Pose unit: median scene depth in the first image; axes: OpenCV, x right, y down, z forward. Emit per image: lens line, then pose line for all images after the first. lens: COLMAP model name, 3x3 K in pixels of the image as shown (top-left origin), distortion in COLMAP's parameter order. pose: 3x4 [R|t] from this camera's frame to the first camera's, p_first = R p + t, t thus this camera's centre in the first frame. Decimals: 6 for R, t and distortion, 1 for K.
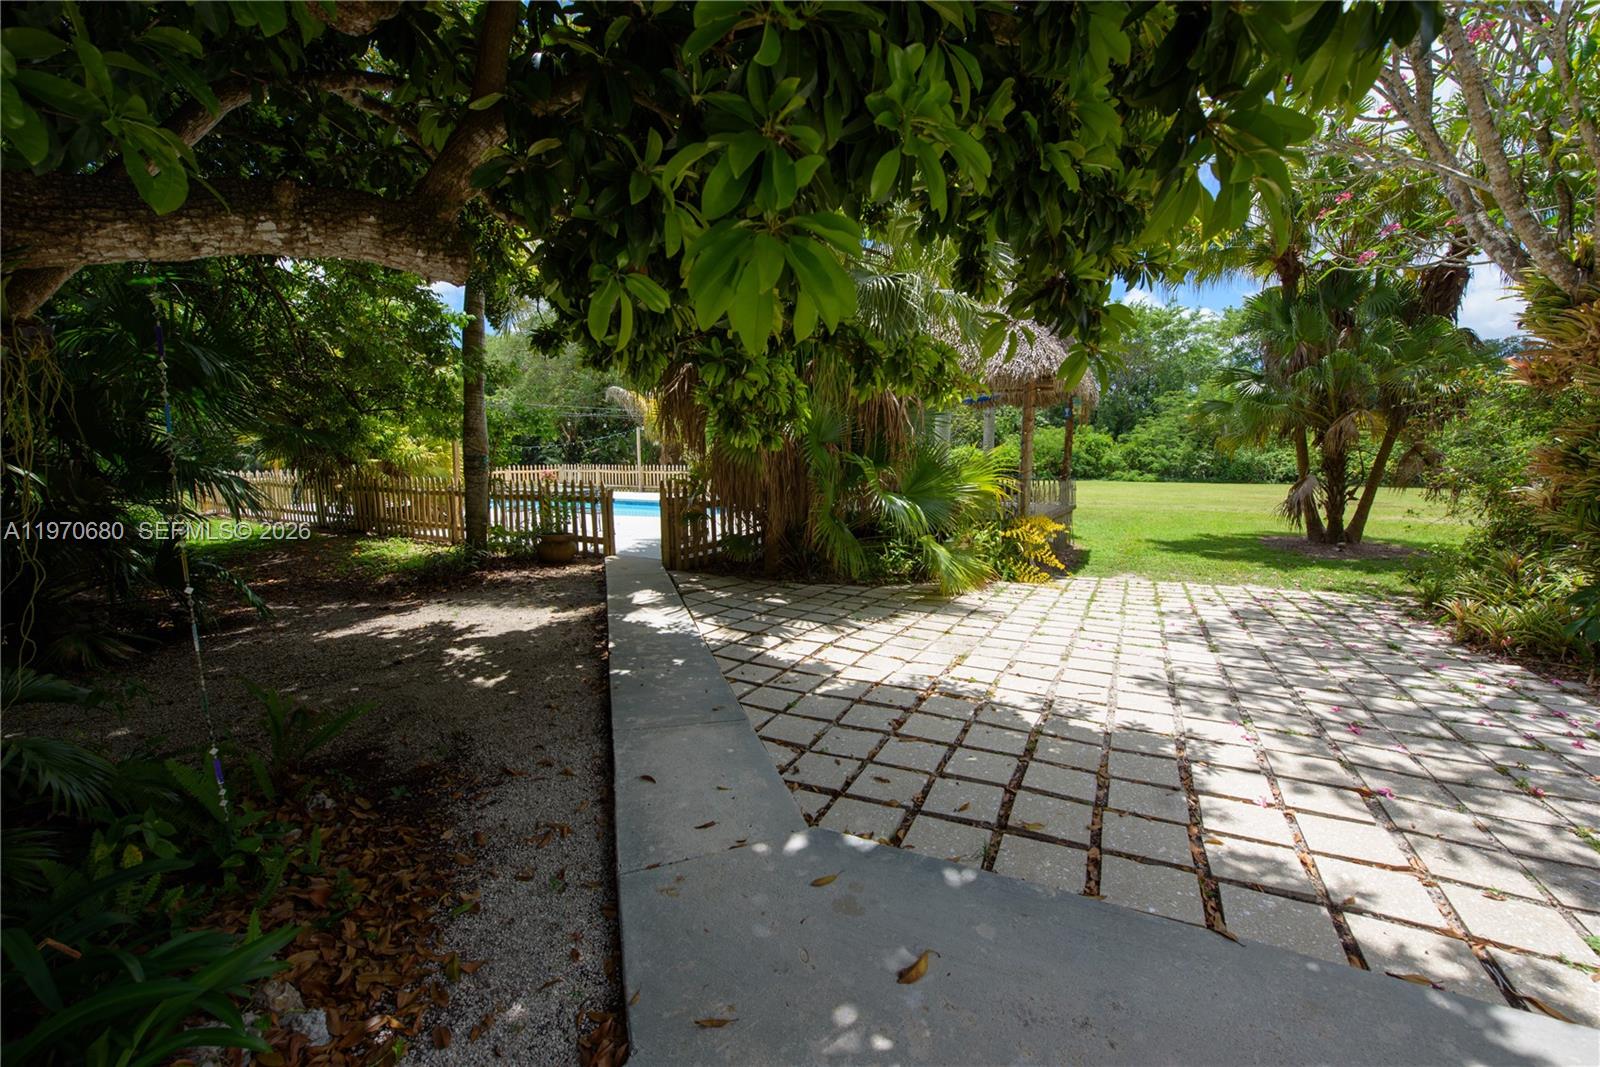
lens RADIAL K [[645.2, 0, 800.0], [0, 645.2, 533.5], [0, 0, 1]] dist [-0.019077, -0.000333]
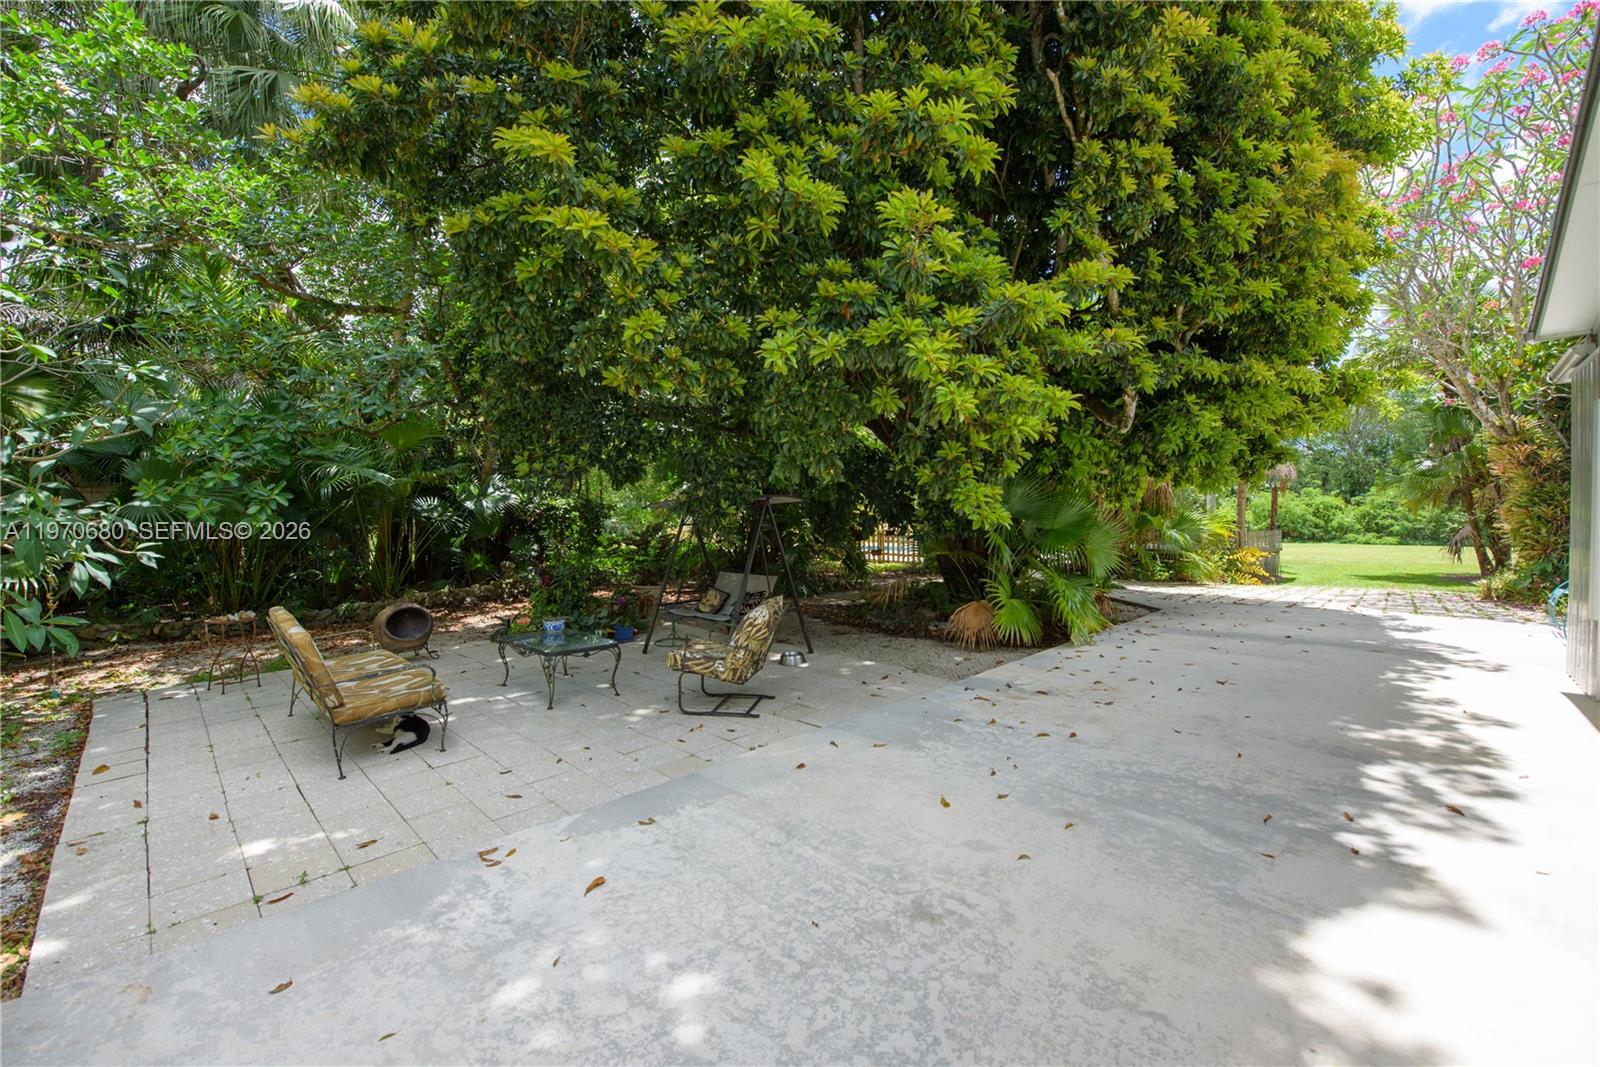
lens RADIAL K [[645.2, 0, 800.0], [0, 645.2, 533.5], [0, 0, 1]] dist [-0.019077, -0.000333]
pose [[0.962742, 0.005982, -0.270355, -0.056045], [-0.033130, 0.994833, -0.095966, 0.024026], [0.268384, 0.101347, 0.957966, -0.162846]]
